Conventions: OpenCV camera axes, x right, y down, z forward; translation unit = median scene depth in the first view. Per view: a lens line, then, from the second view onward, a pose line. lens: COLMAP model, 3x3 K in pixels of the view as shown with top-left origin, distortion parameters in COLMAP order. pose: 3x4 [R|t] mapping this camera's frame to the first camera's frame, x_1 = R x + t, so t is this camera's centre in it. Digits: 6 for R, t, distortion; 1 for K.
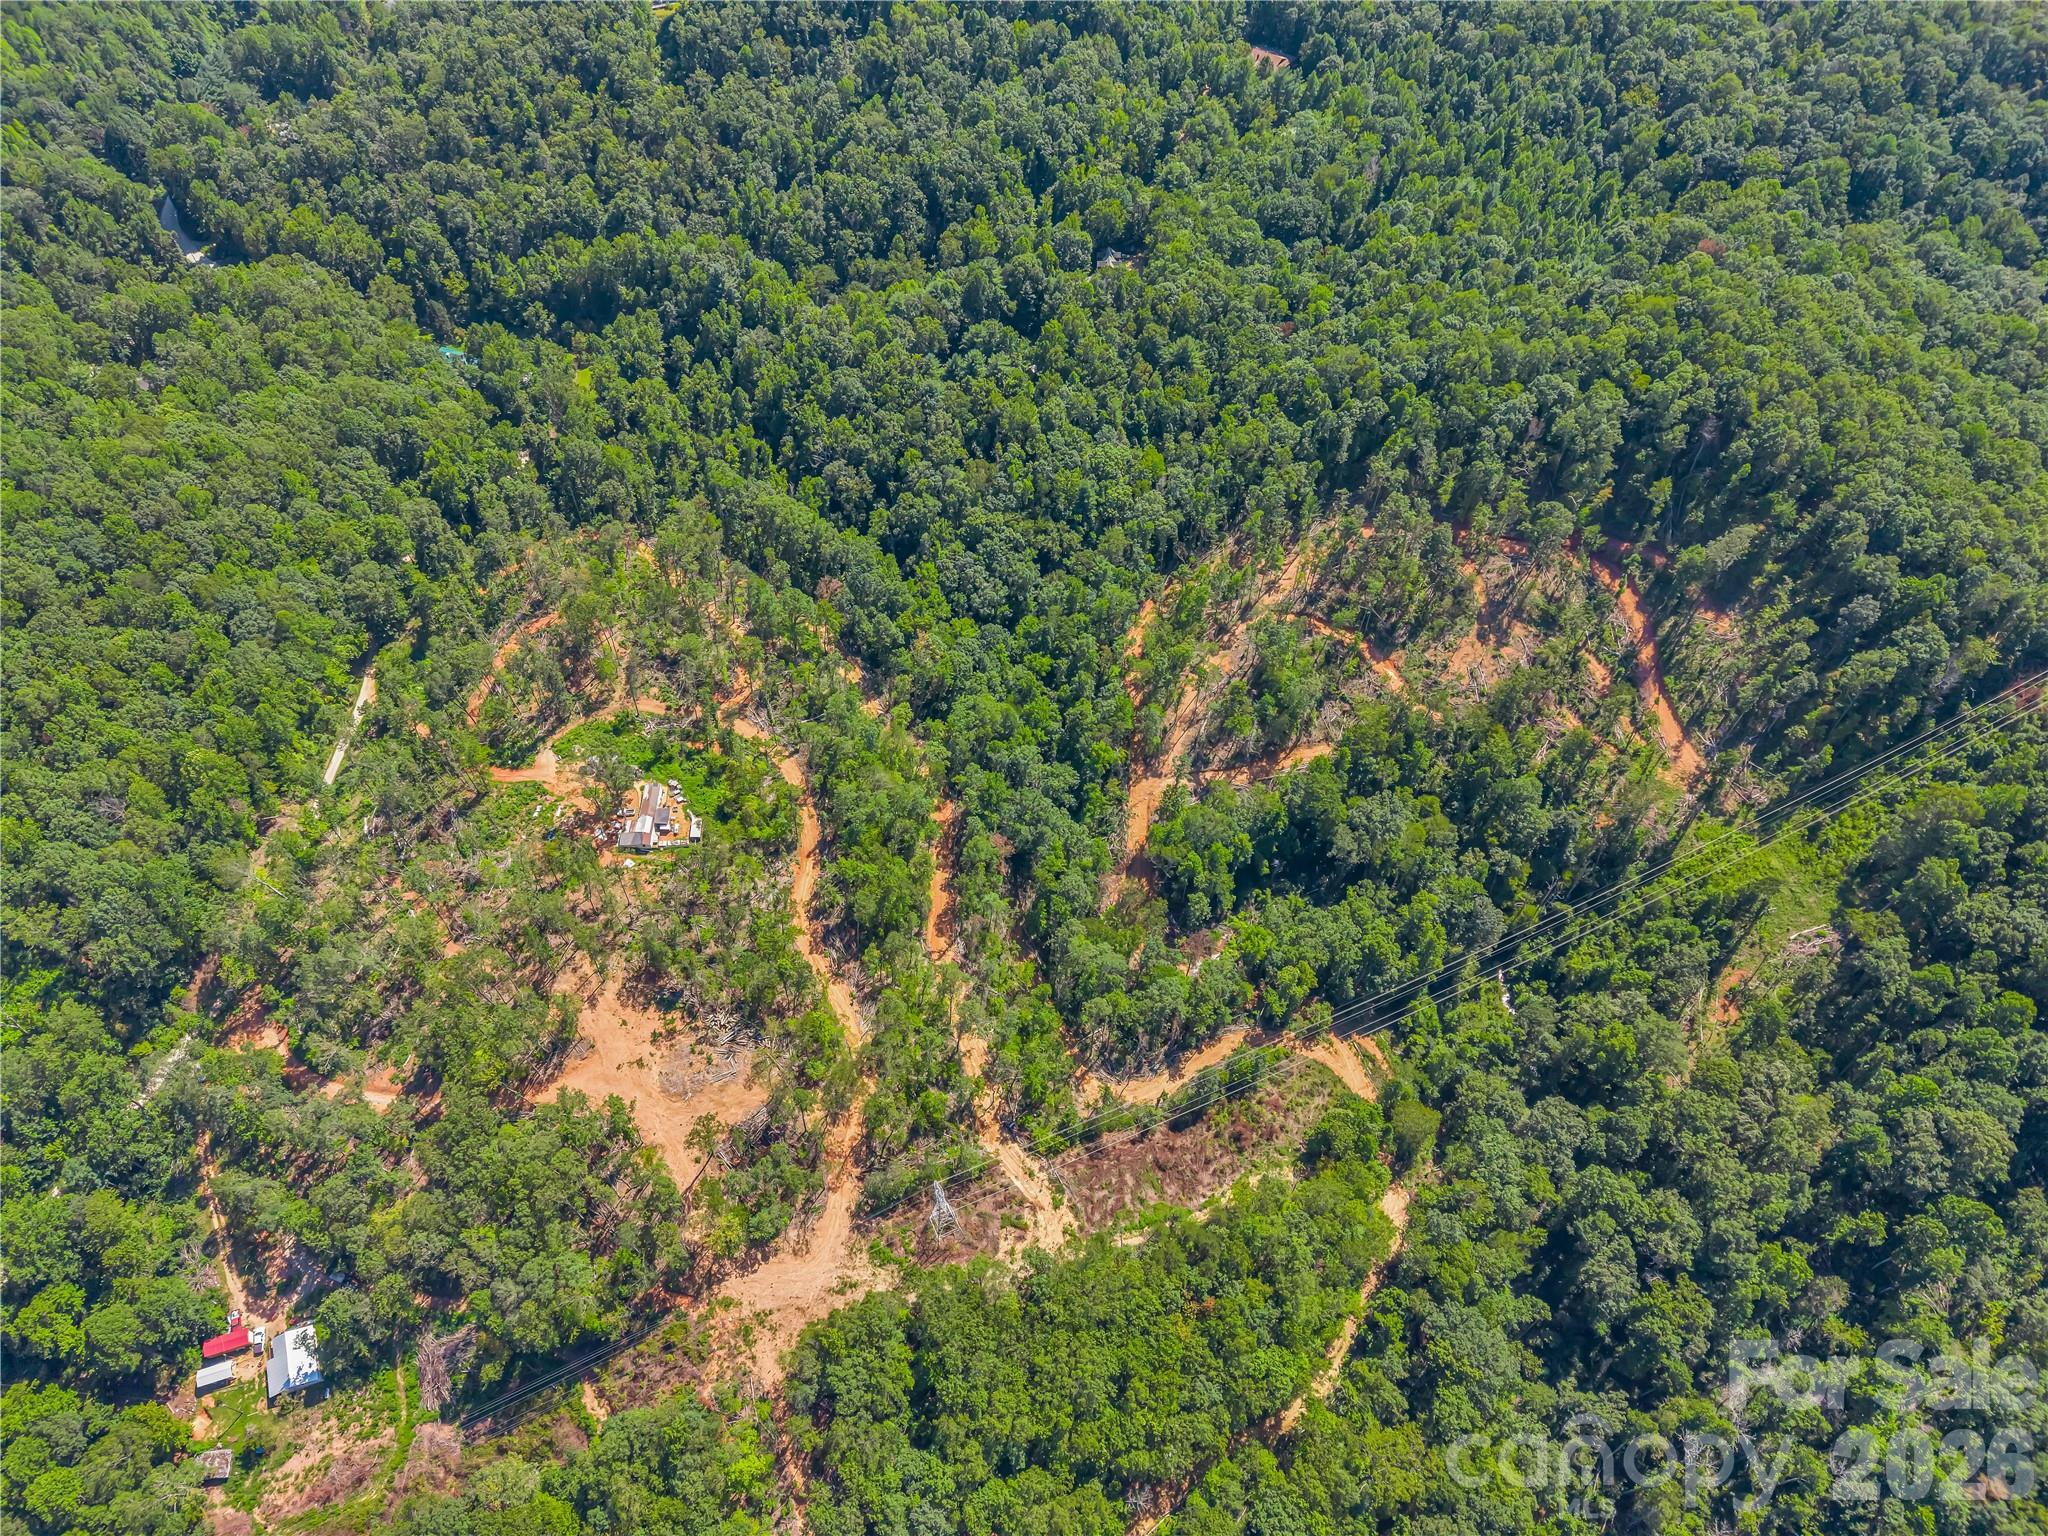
lens RADIAL K [[1373.0, 0, 1033.5], [0, 1373.0, 776.3], [0, 0, 1]] dist [0.022561, -0.020750]
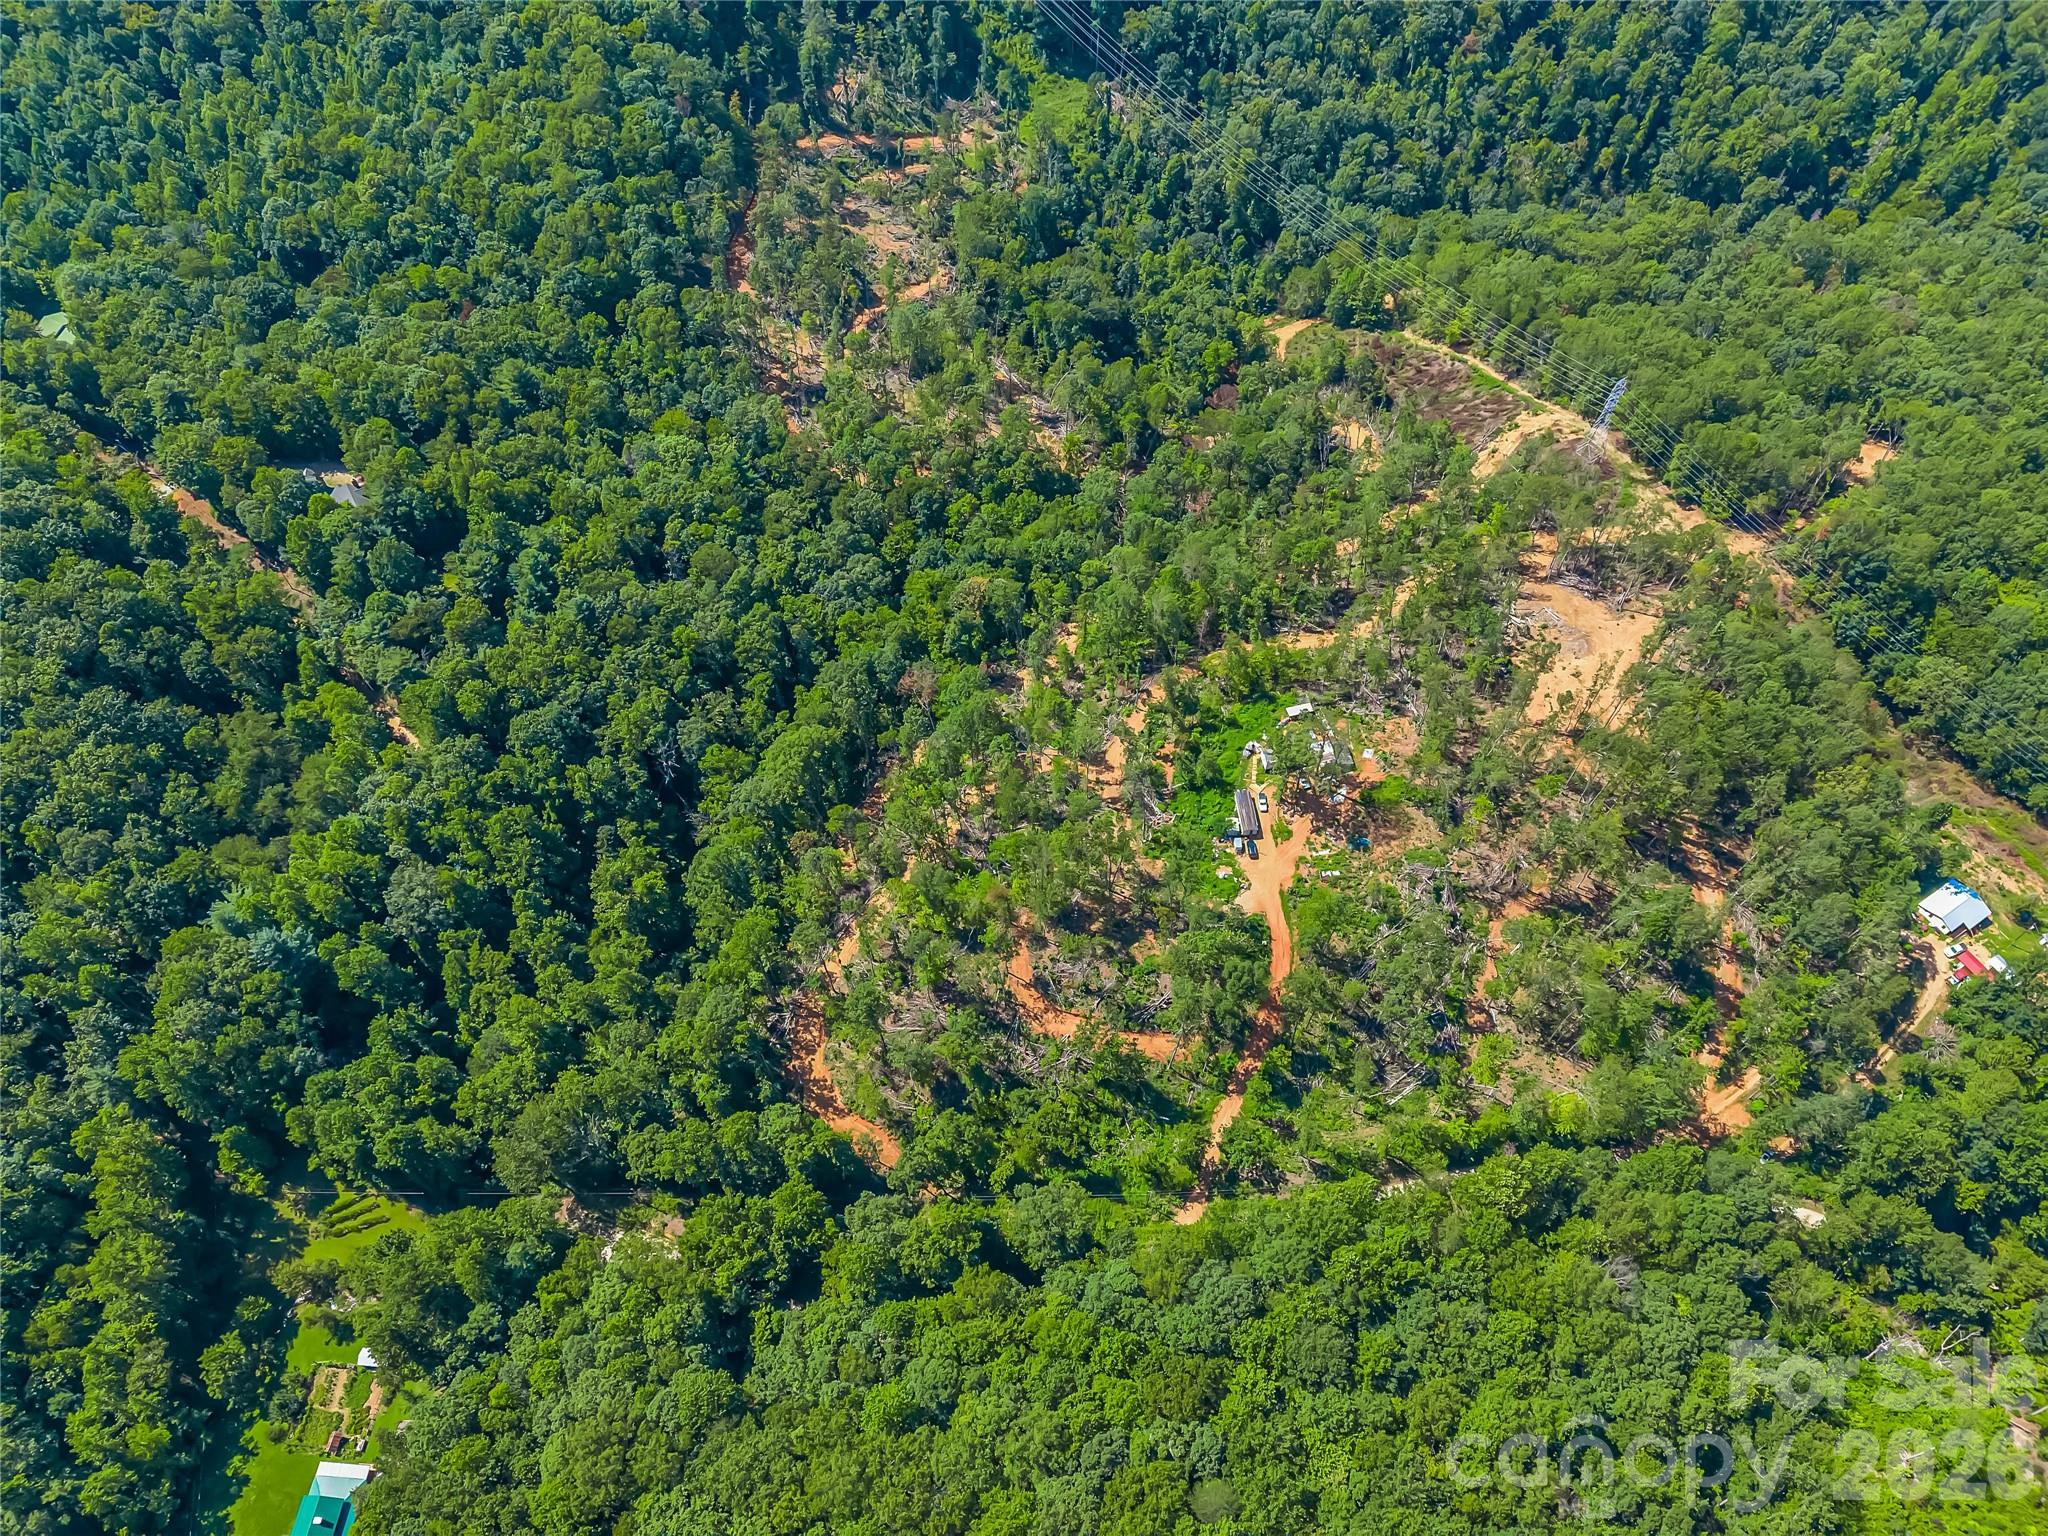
lens RADIAL K [[1373.0, 0, 1025.5], [0, 1373.0, 763.9], [0, 0, 1]] dist [0.022561, -0.020750]
pose [[-0.184292, -0.813158, 0.552097, -0.698736], [0.815994, 0.186544, 0.547134, -0.558973], [-0.547896, 0.551340, 0.629154, 0.534003]]
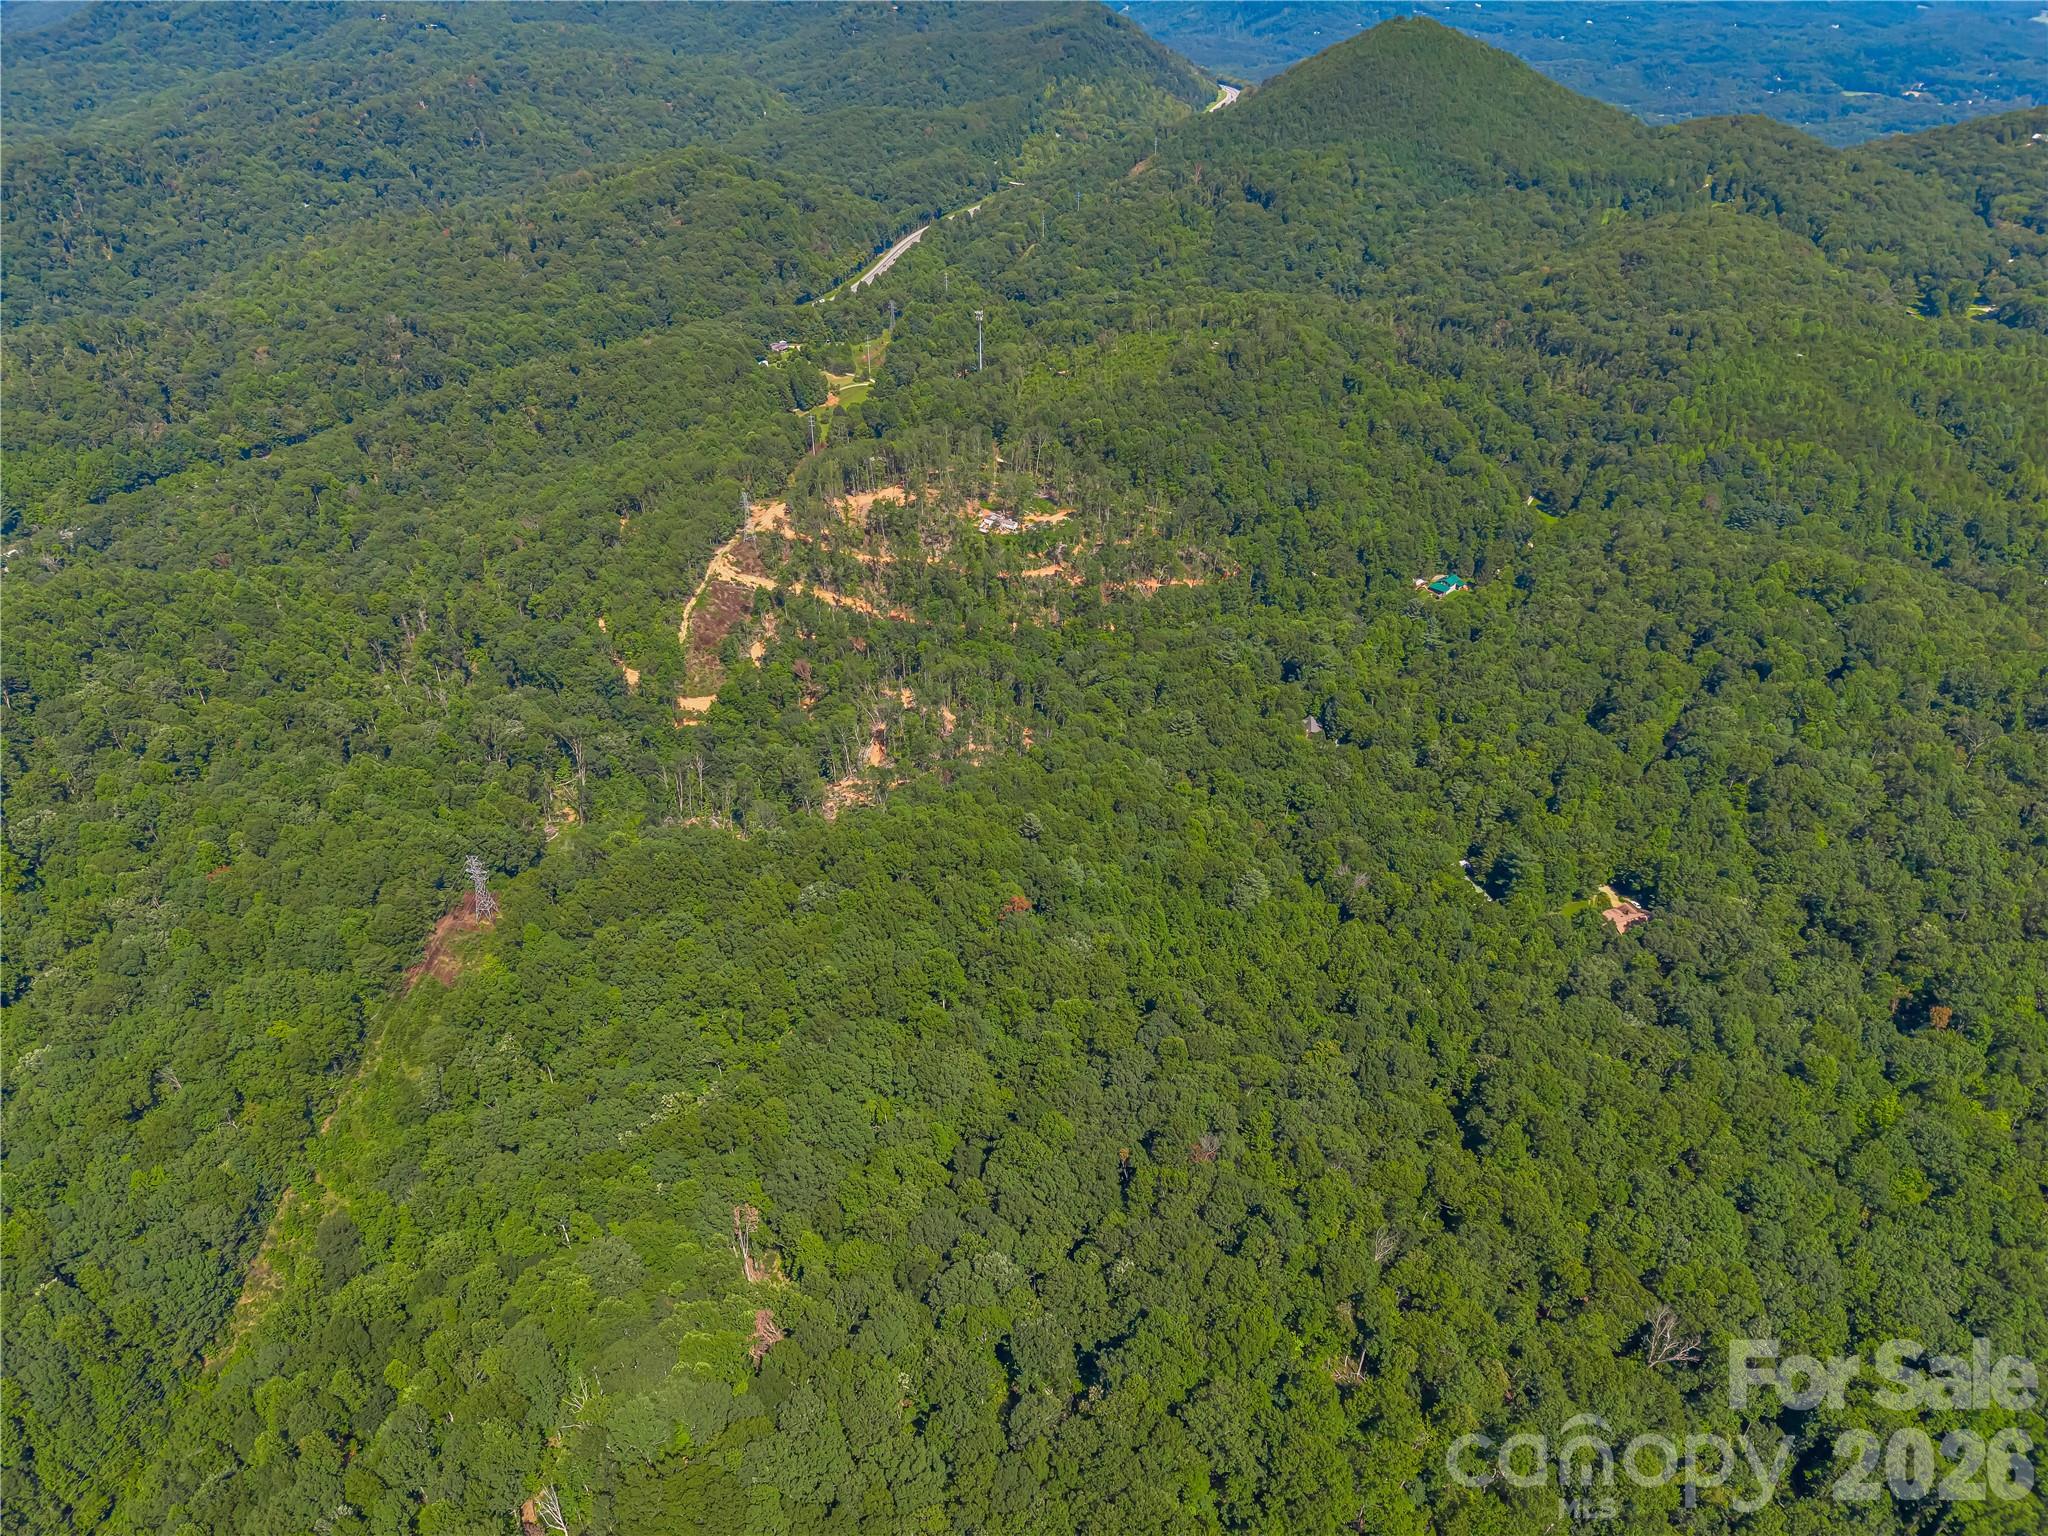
lens RADIAL K [[1373.0, 0, 1005.0], [0, 1373.0, 772.9], [0, 0, 1]] dist [0.022561, -0.020750]
pose [[-0.504124, 0.474301, -0.721733, 1.307126], [-0.722608, 0.226015, 0.653265, -1.171704], [0.472966, 0.850856, 0.228794, 0.817504]]
